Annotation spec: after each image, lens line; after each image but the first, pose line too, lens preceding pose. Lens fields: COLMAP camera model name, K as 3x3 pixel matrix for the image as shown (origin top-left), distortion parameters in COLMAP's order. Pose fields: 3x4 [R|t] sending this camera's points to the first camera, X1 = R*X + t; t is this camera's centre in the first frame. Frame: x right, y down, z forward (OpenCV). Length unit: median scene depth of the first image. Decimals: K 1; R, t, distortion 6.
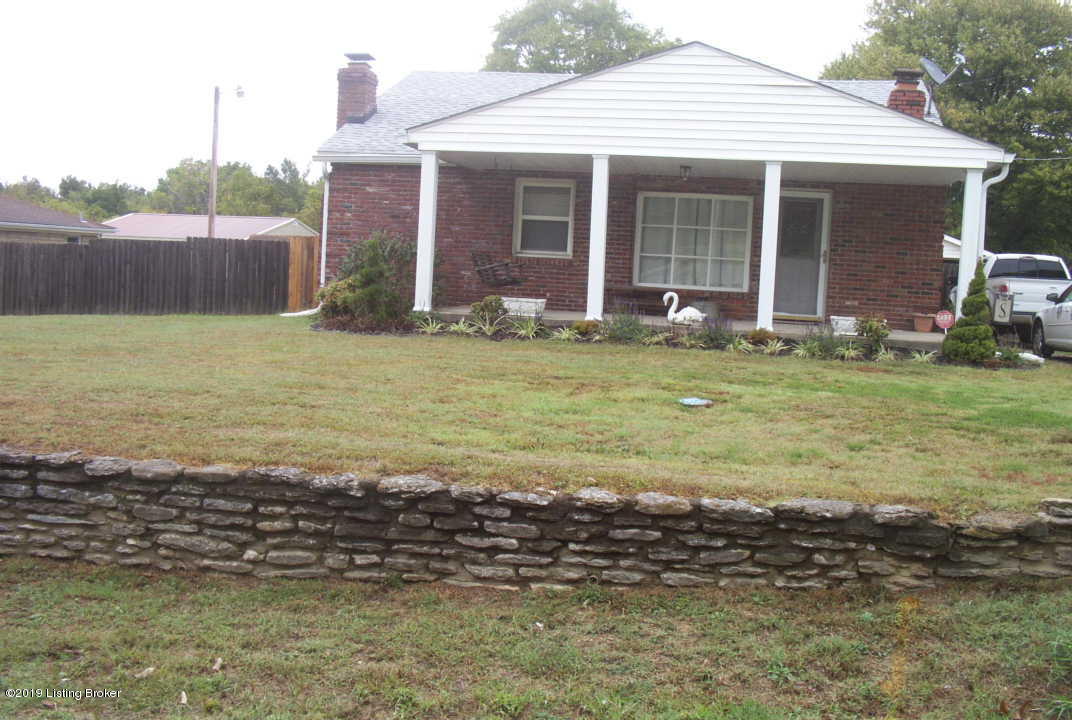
lens RADIAL K [[1175.1, 0, 536.0], [0, 1175.1, 360.0], [0, 0, 1]] dist [-0.167957, 0.120935]
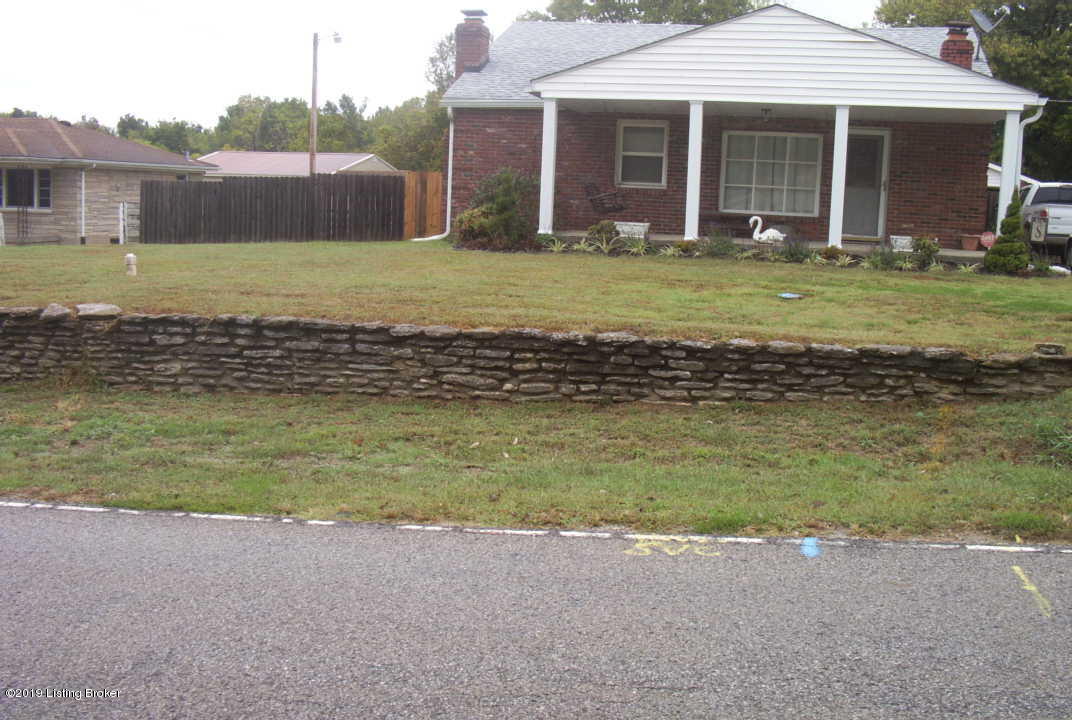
lens RADIAL K [[1175.1, 0, 536.0], [0, 1175.1, 360.0], [0, 0, 1]] dist [-0.167957, 0.120935]
pose [[0.998998, -0.005127, -0.044455, -0.072417], [0.007659, 0.998346, 0.056978, 0.024127], [0.044089, -0.057261, 0.997385, -0.257933]]
